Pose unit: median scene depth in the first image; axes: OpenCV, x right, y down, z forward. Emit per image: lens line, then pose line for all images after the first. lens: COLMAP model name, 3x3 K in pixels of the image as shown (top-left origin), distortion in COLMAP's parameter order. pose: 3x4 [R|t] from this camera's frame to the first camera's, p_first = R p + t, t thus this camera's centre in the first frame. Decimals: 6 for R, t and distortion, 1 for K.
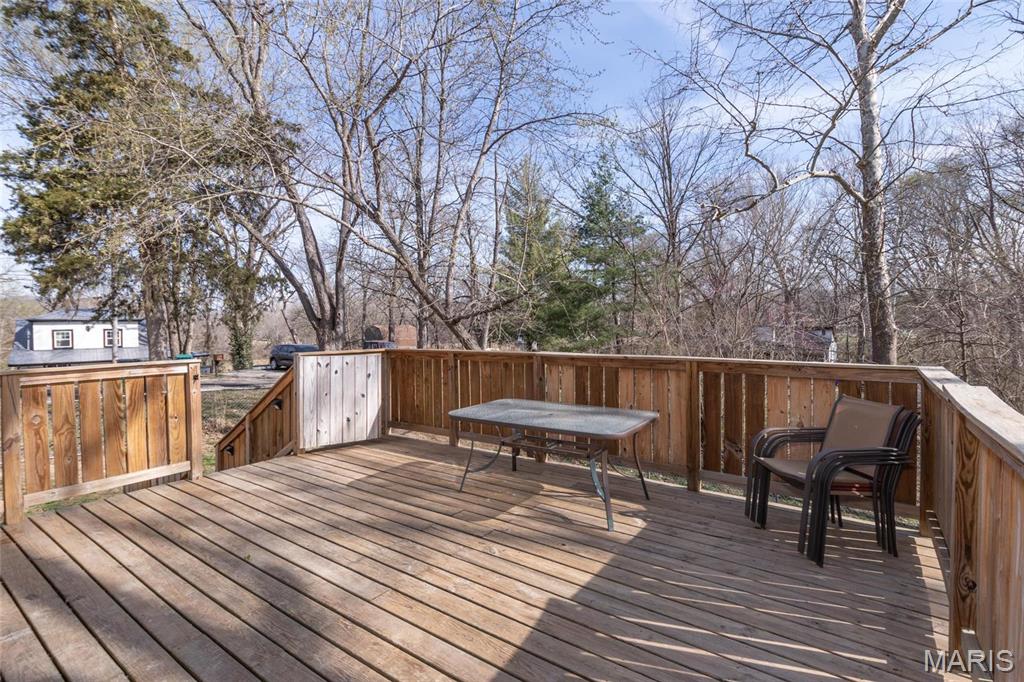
lens RADIAL K [[488.1, 0, 516.9], [0, 488.1, 337.0], [0, 0, 1]] dist [0.001239, -0.000937]
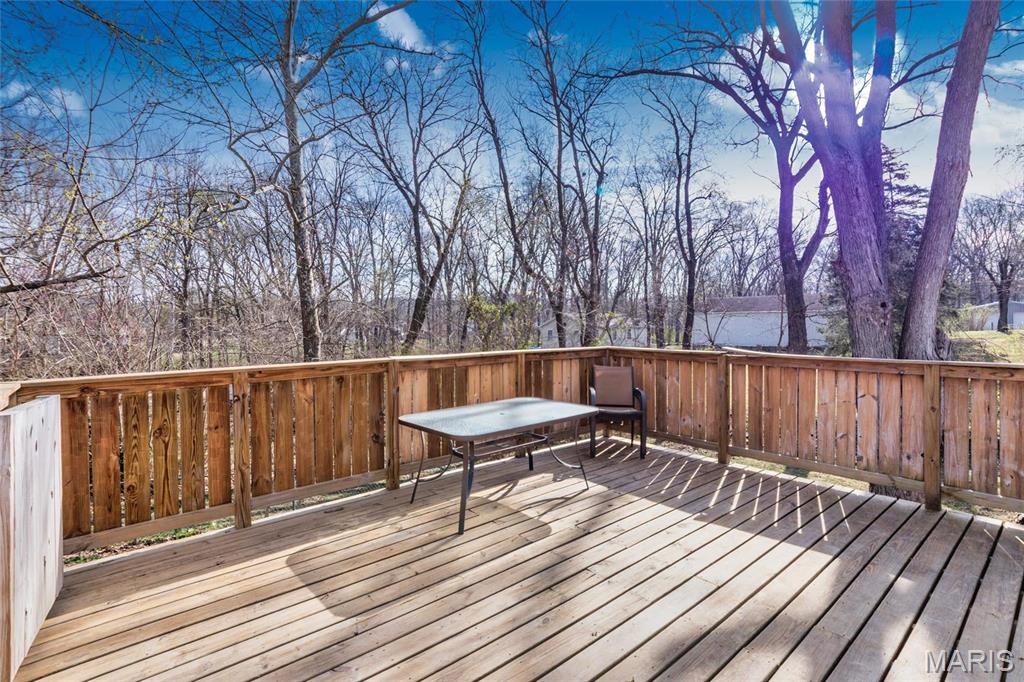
lens RADIAL K [[488.1, 0, 519.0], [0, 488.1, 331.6], [0, 0, 1]] dist [0.001239, -0.000937]
pose [[0.245849, -0.011778, 0.969237, -0.908231], [0.037875, 0.999279, 0.002536, -0.009869], [-0.968568, 0.036087, 0.246118, 0.739393]]
